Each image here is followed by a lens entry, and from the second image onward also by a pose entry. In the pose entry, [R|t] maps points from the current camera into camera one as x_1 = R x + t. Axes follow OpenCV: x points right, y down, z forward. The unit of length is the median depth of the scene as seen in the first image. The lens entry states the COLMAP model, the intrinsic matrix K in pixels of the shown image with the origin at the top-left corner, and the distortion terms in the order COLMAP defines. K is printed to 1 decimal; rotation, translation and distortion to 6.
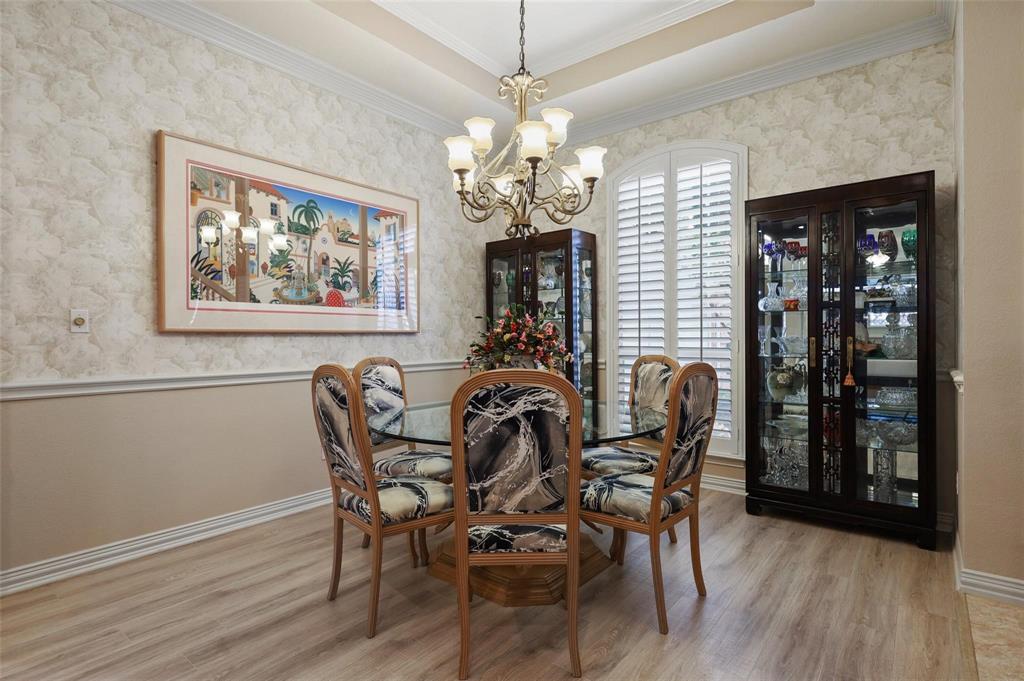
lens RADIAL K [[524.1, 0, 513.5], [0, 524.1, 338.4], [0, 0, 1]] dist [-0.003631, -0.000550]
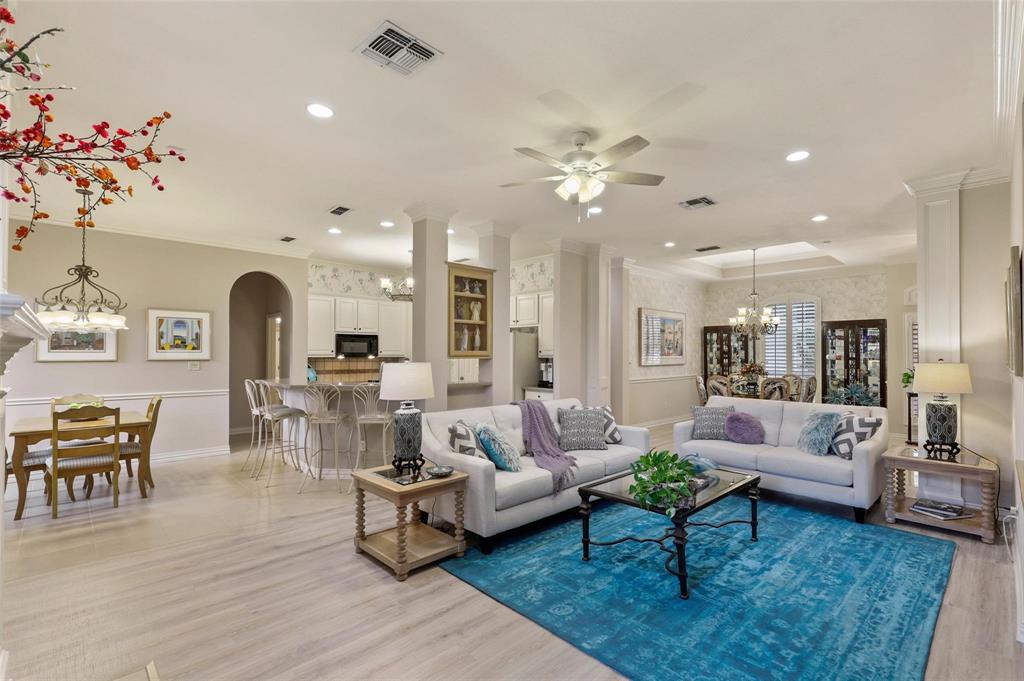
lens RADIAL K [[470.3, 0, 514.2], [0, 470.3, 347.2], [0, 0, 1]] dist [-0.005581, -0.000939]
pose [[0.990813, 0.004570, -0.135164, -0.905319], [-0.006211, 0.999912, -0.011719, -0.078563], [0.135099, 0.012450, 0.990754, -1.832006]]
